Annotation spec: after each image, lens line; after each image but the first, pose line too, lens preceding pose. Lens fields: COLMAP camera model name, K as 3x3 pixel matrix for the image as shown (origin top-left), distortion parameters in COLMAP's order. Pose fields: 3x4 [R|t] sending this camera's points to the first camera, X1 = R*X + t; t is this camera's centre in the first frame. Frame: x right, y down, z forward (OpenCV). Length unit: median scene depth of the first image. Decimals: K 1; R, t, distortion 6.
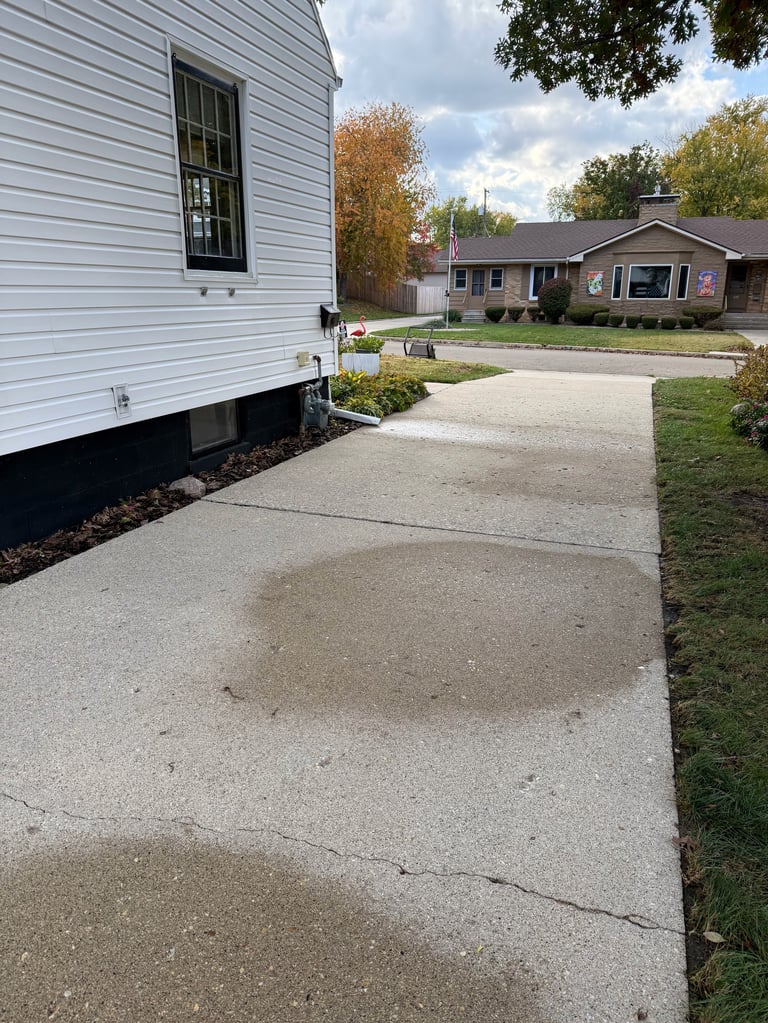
lens RADIAL K [[691.8, 0, 384.0], [0, 691.8, 511.5], [0, 0, 1]] dist [0.110570, -0.132858]
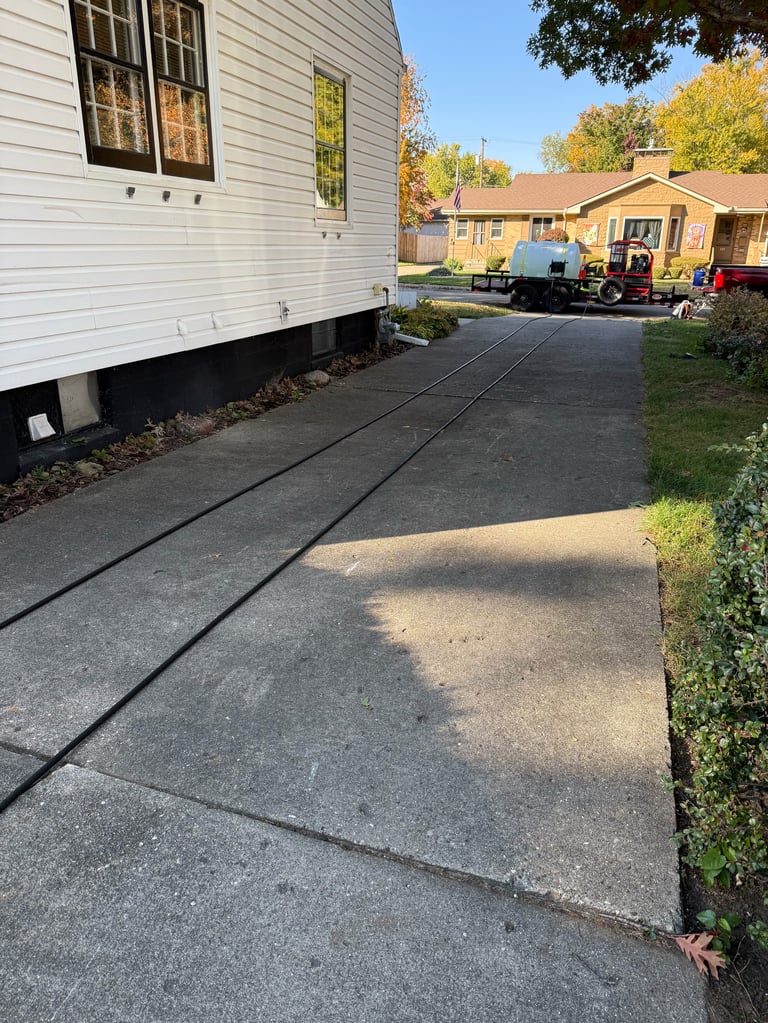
lens RADIAL K [[741.0, 0, 388.0], [0, 741.0, 522.1], [0, 0, 1]] dist [0.040804, -0.032076]
pose [[0.999305, -0.007756, 0.036448, -0.148505], [0.005787, 0.998534, 0.053820, 0.131928], [-0.036812, -0.053572, 0.997885, -0.379767]]
